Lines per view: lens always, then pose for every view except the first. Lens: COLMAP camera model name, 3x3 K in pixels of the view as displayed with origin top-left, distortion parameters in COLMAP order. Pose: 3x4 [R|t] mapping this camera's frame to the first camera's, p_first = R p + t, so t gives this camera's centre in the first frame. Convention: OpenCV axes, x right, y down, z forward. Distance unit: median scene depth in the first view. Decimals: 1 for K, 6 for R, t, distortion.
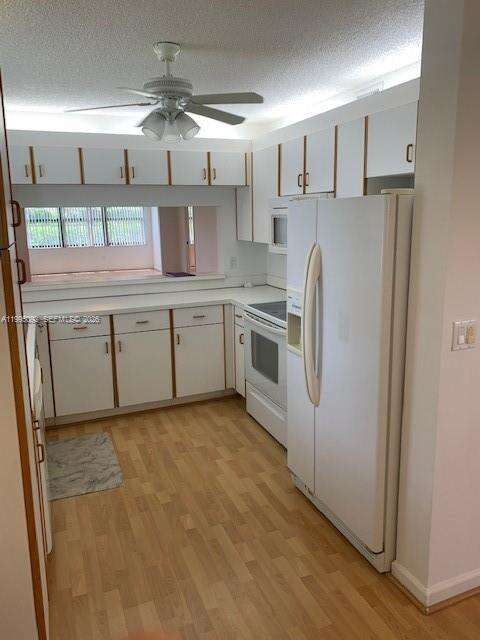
lens RADIAL K [[484.1, 0, 240.1], [0, 484.1, 307.7], [0, 0, 1]] dist [0.002772, -0.001101]
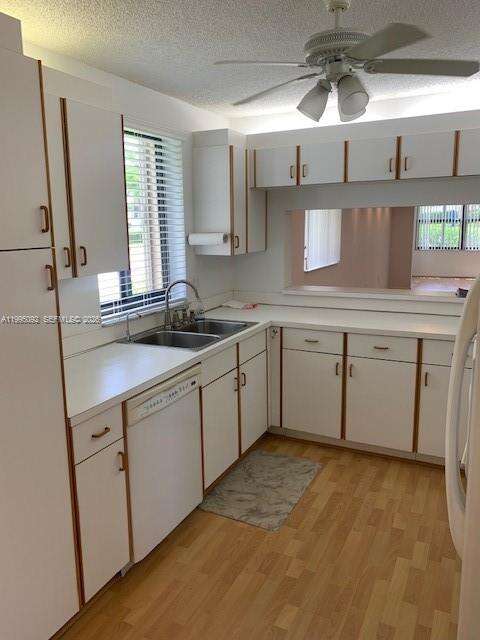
lens RADIAL K [[484.1, 0, 240.1], [0, 484.1, 307.7], [0, 0, 1]] dist [0.002772, -0.001101]
pose [[0.657623, 0.132016, -0.741690, 0.250251], [-0.132003, 0.989487, 0.059081, -0.056754], [0.741692, 0.059052, 0.668136, 0.289371]]
